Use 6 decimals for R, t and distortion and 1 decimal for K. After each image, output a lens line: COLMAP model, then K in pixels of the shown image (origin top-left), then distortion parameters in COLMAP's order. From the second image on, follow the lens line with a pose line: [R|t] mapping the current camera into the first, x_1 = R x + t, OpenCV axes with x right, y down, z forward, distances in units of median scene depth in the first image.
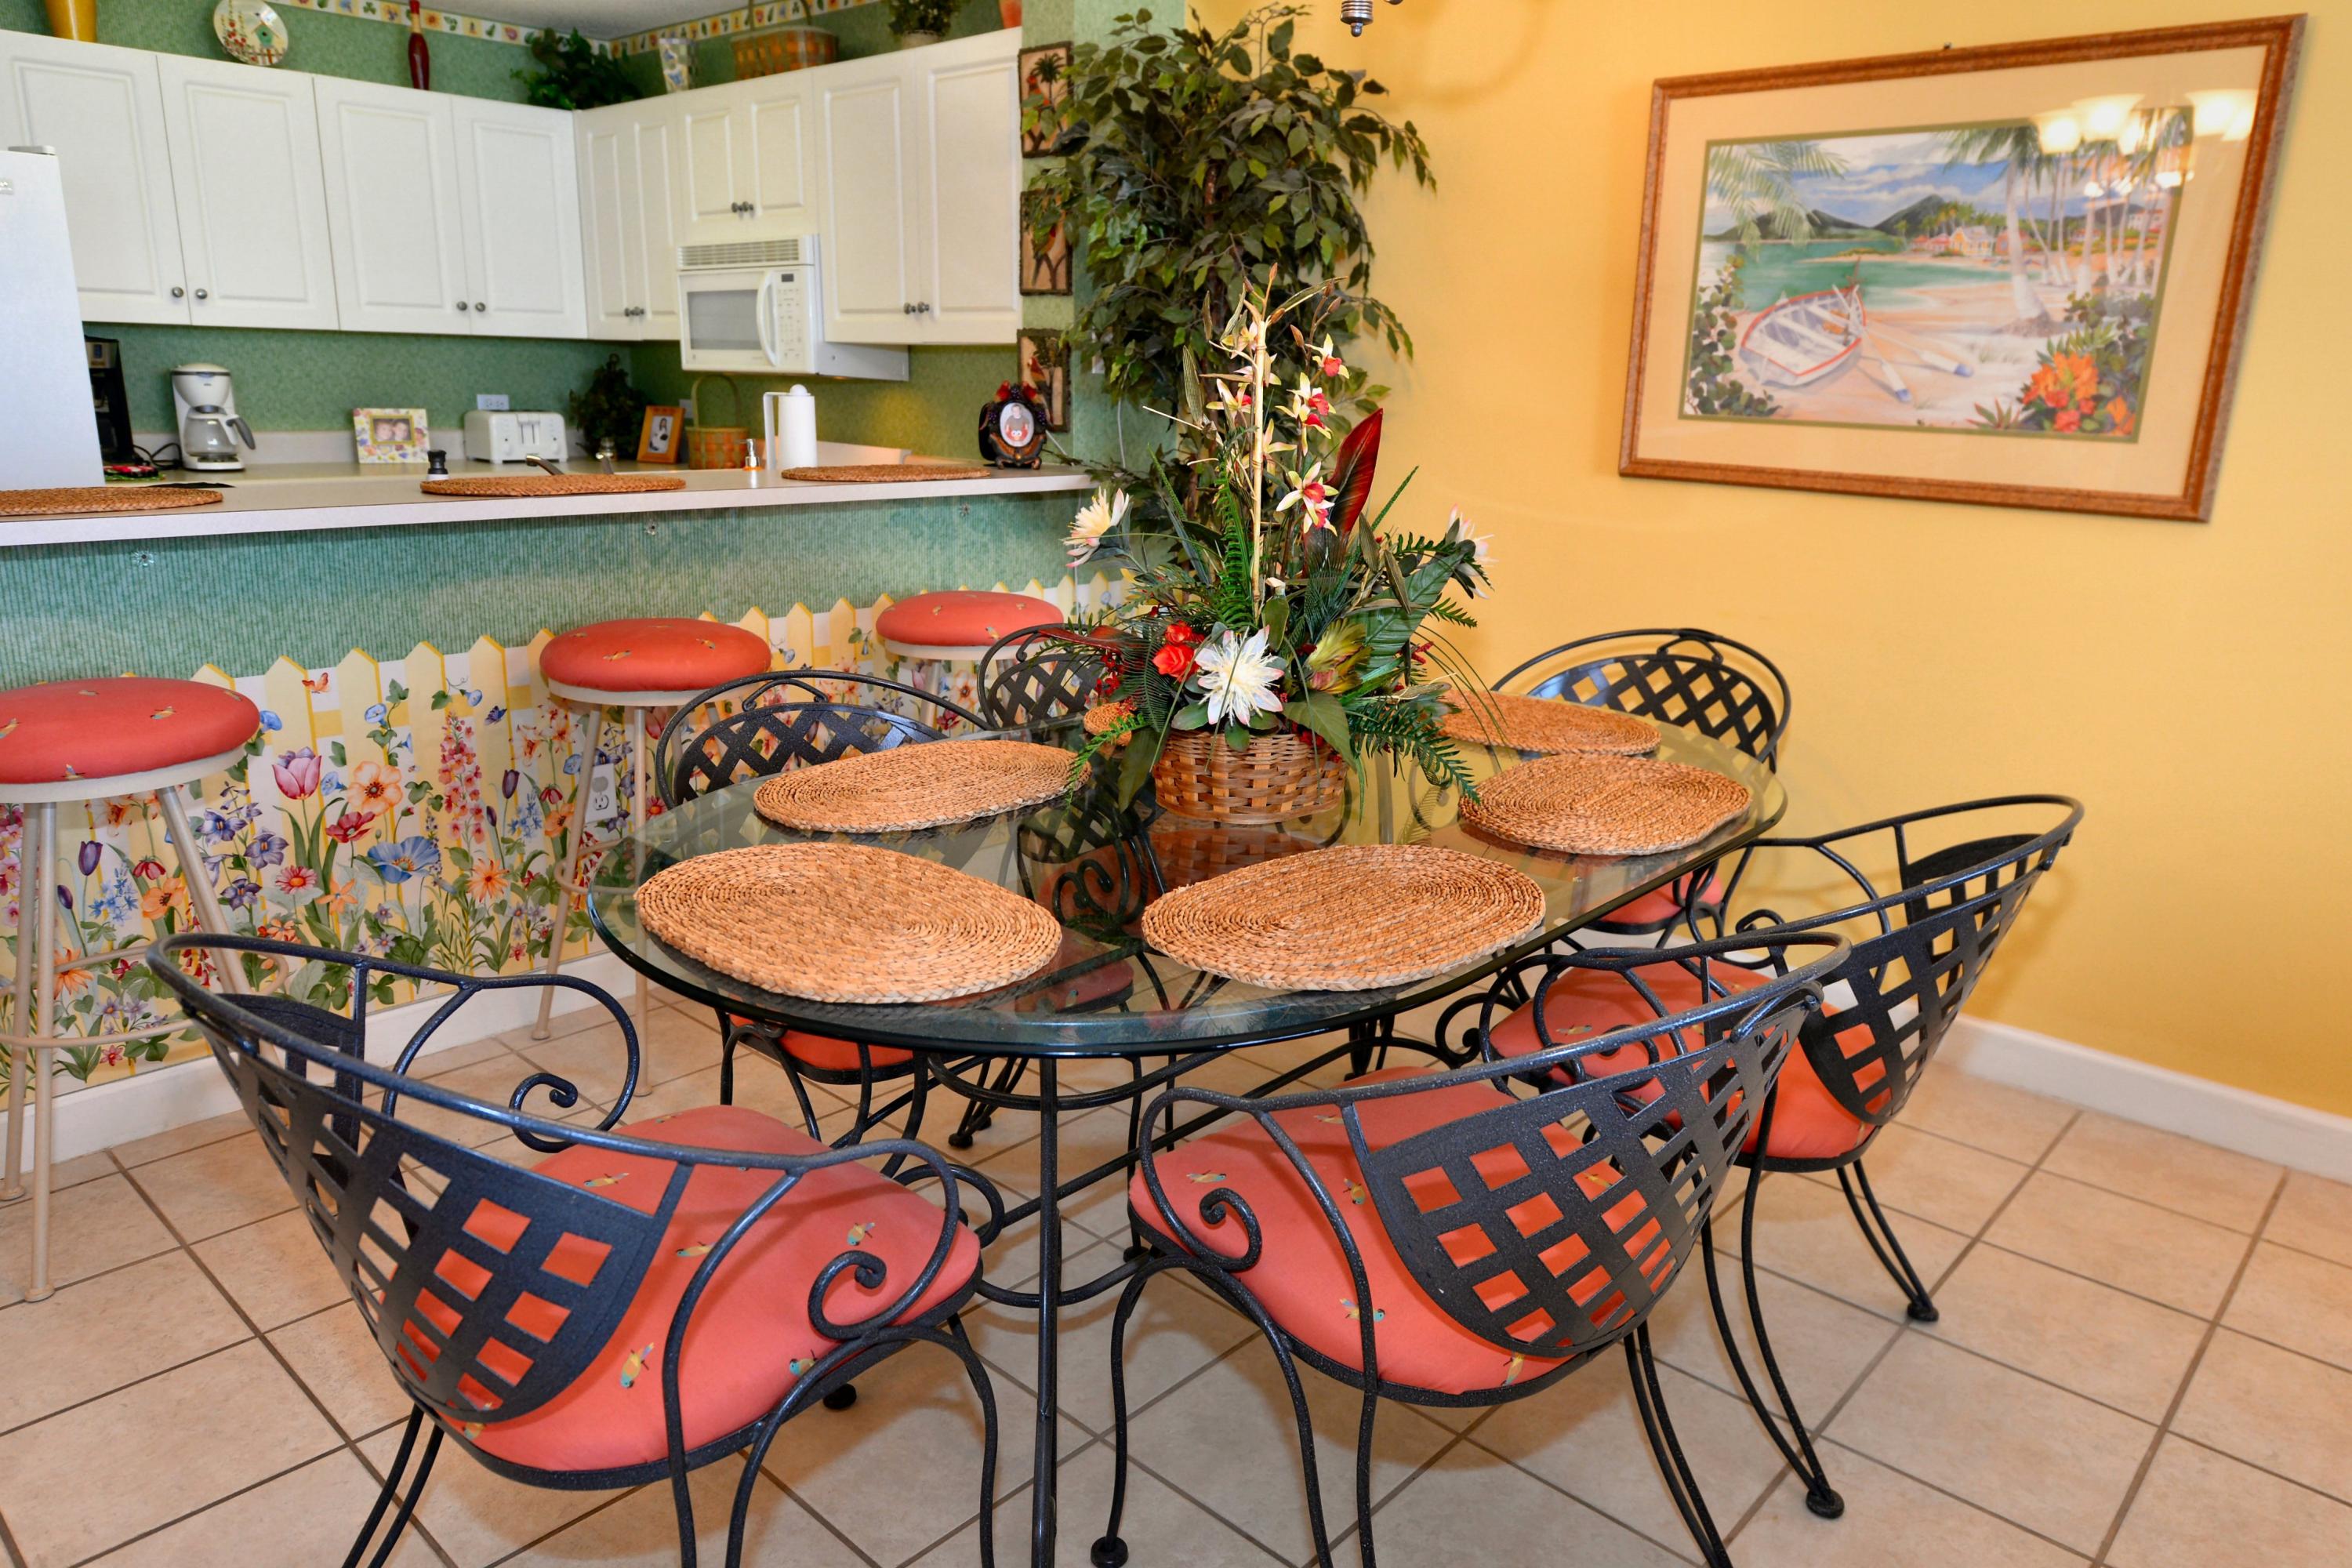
lens RADIAL K [[1572.1, 0, 1176.0], [0, 1572.1, 784.0], [0, 0, 1]] dist [0.003451, 0.006568]
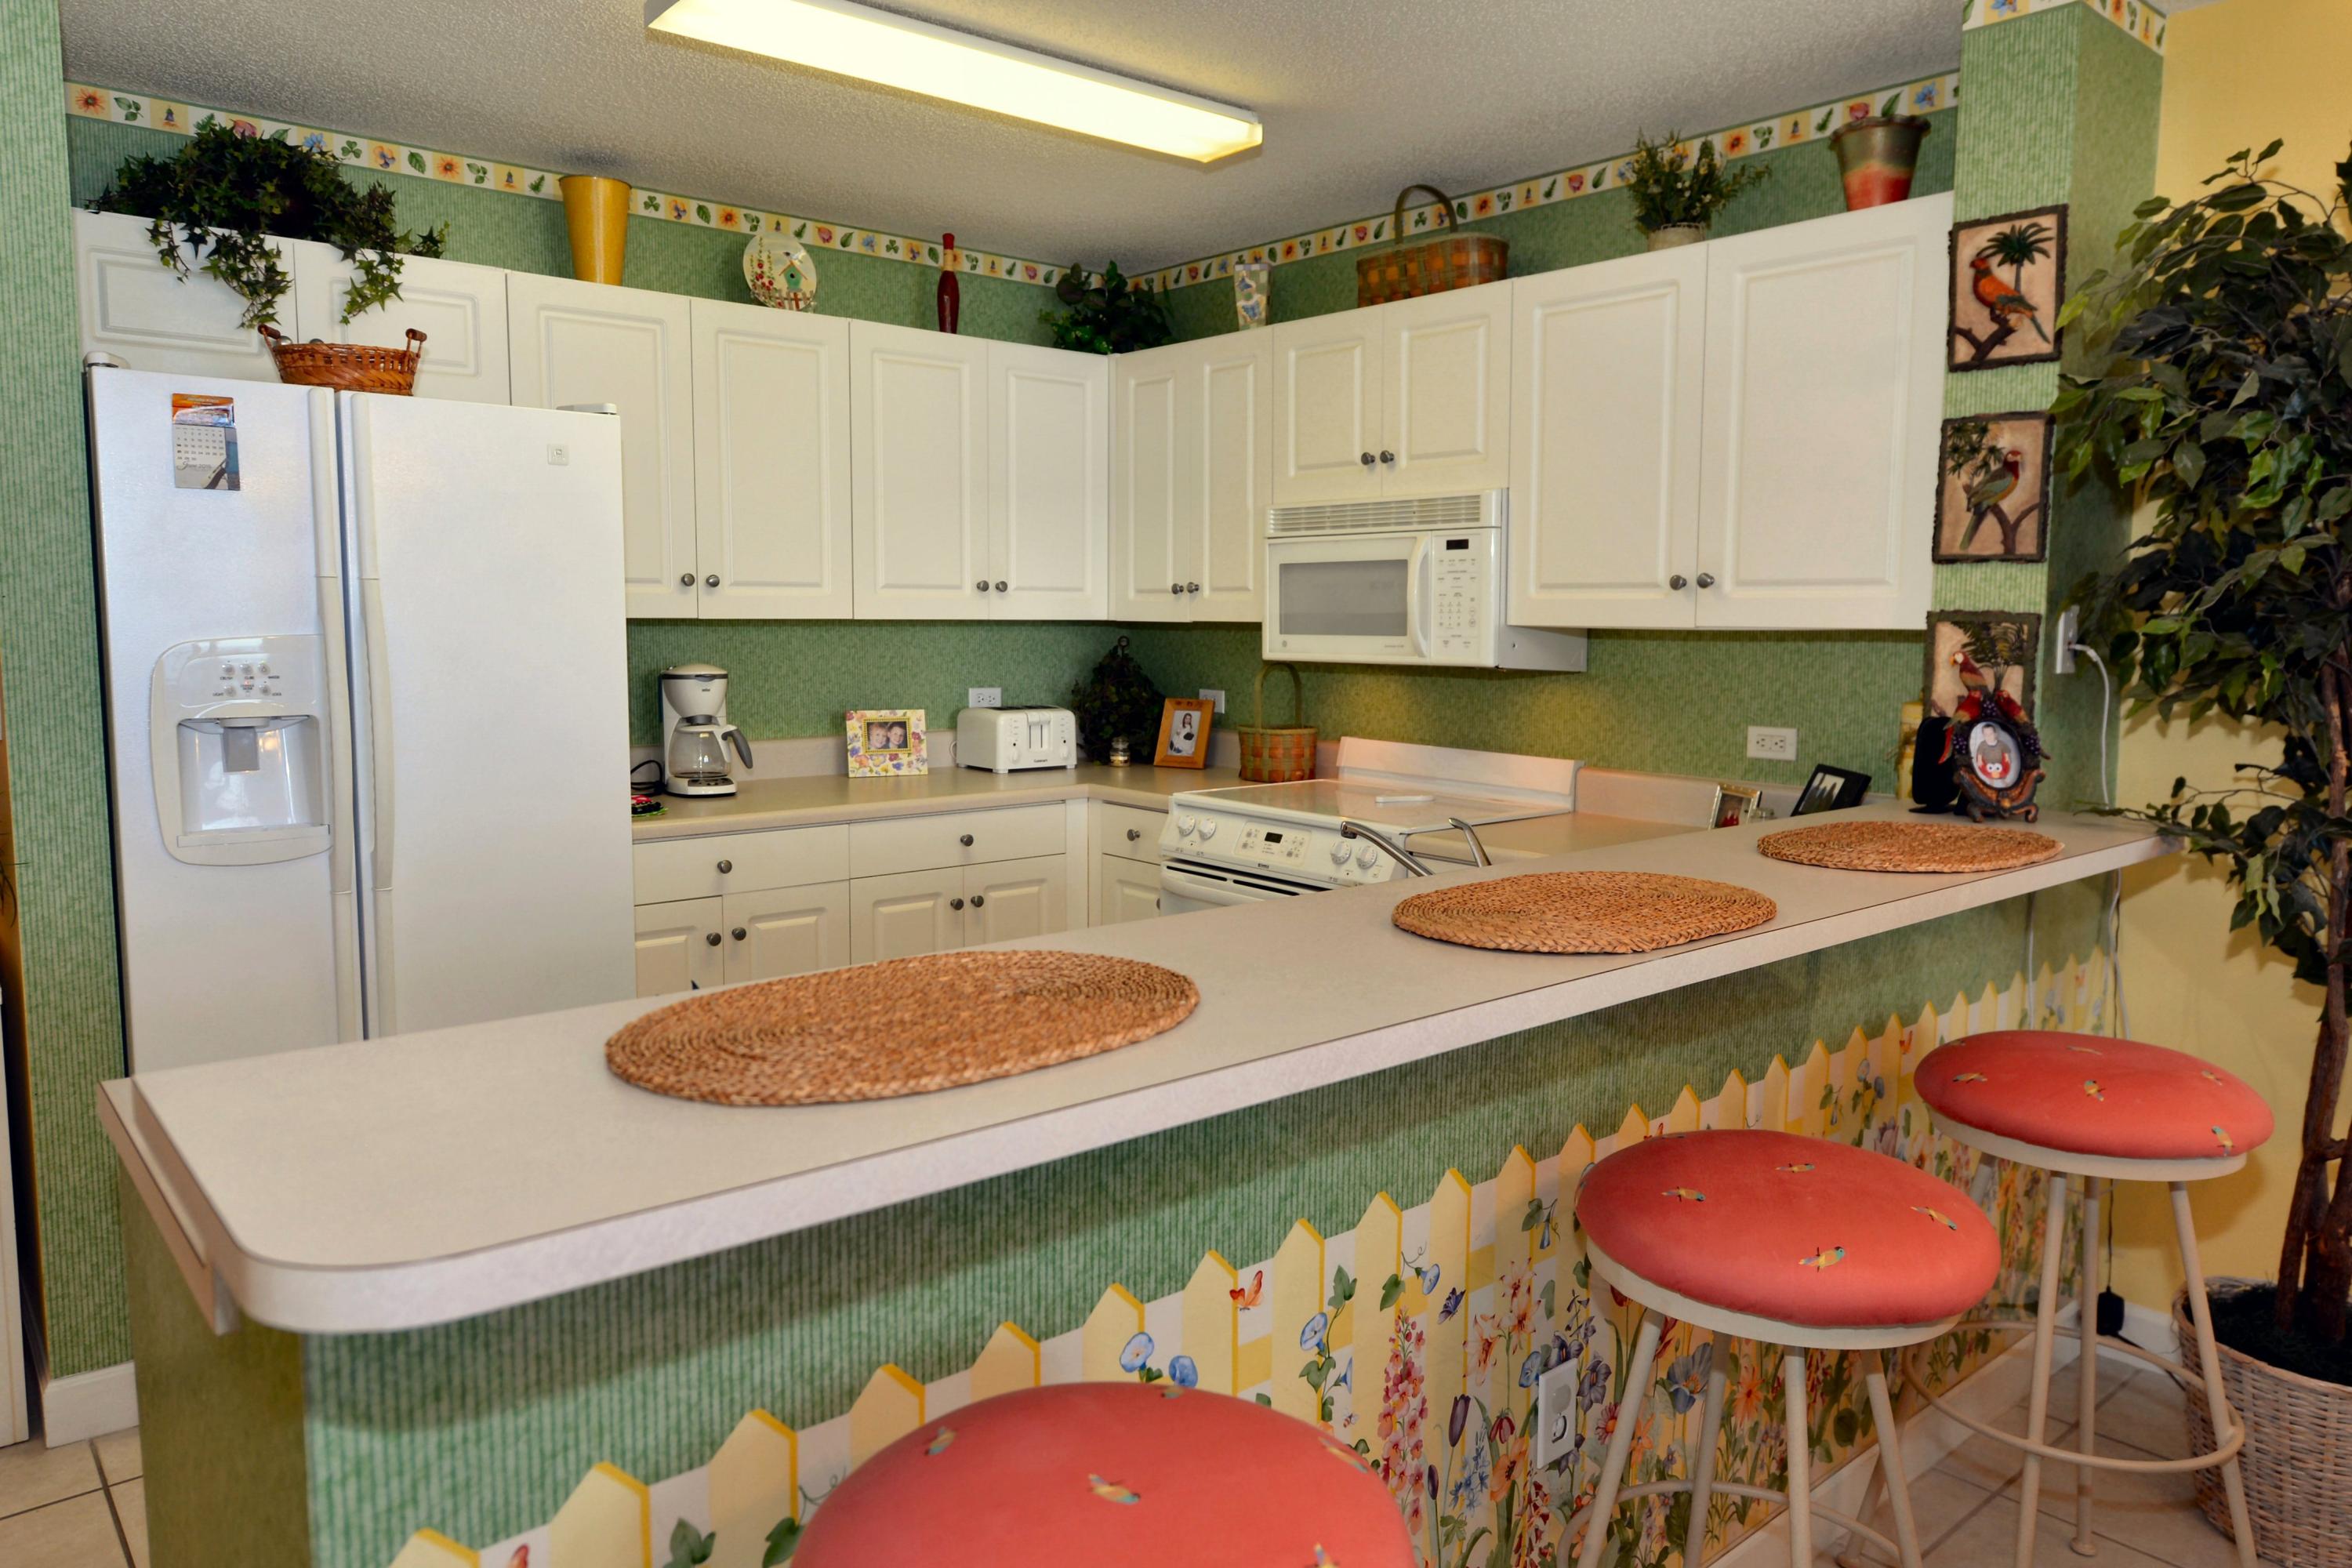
lens RADIAL K [[1572.1, 0, 1176.0], [0, 1572.1, 784.0], [0, 0, 1]] dist [0.003451, 0.006568]
pose [[0.994423, -0.005441, -0.105322, -0.298831], [-0.010430, 0.988698, -0.149556, -0.091290], [0.104945, 0.149820, 0.983128, 0.253796]]
